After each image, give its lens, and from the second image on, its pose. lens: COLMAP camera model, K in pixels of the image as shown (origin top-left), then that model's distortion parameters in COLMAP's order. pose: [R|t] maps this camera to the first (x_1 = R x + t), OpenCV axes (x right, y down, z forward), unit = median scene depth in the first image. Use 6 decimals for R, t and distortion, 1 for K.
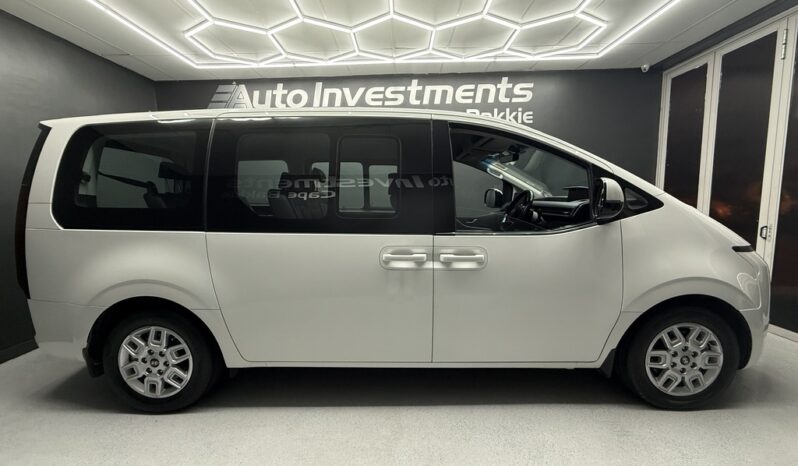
lens RADIAL K [[317.9, 0, 399.3], [0, 317.9, 230.0], [0, 0, 1]] dist [0.005617, -0.000023]
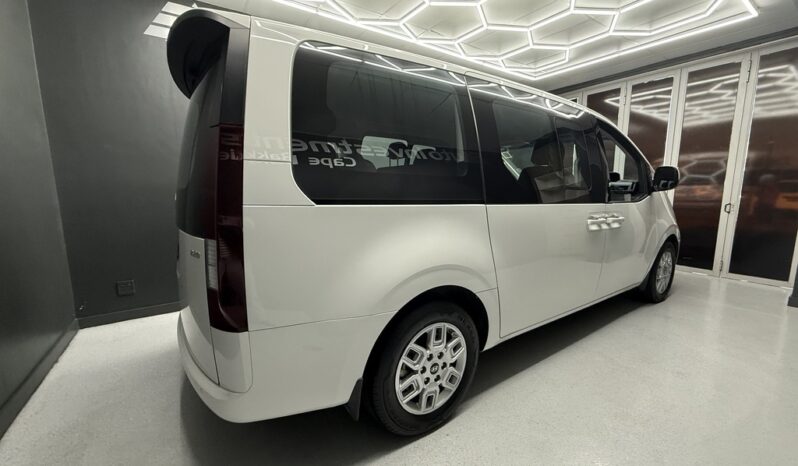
lens RADIAL K [[317.9, 0, 399.1], [0, 317.9, 233.7], [0, 0, 1]] dist [0.005617, -0.000023]
pose [[0.815333, -0.071764, 0.574527, -1.278942], [0.050995, 0.997333, 0.052207, 0.027922], [-0.576742, -0.013268, 0.816819, 0.396286]]
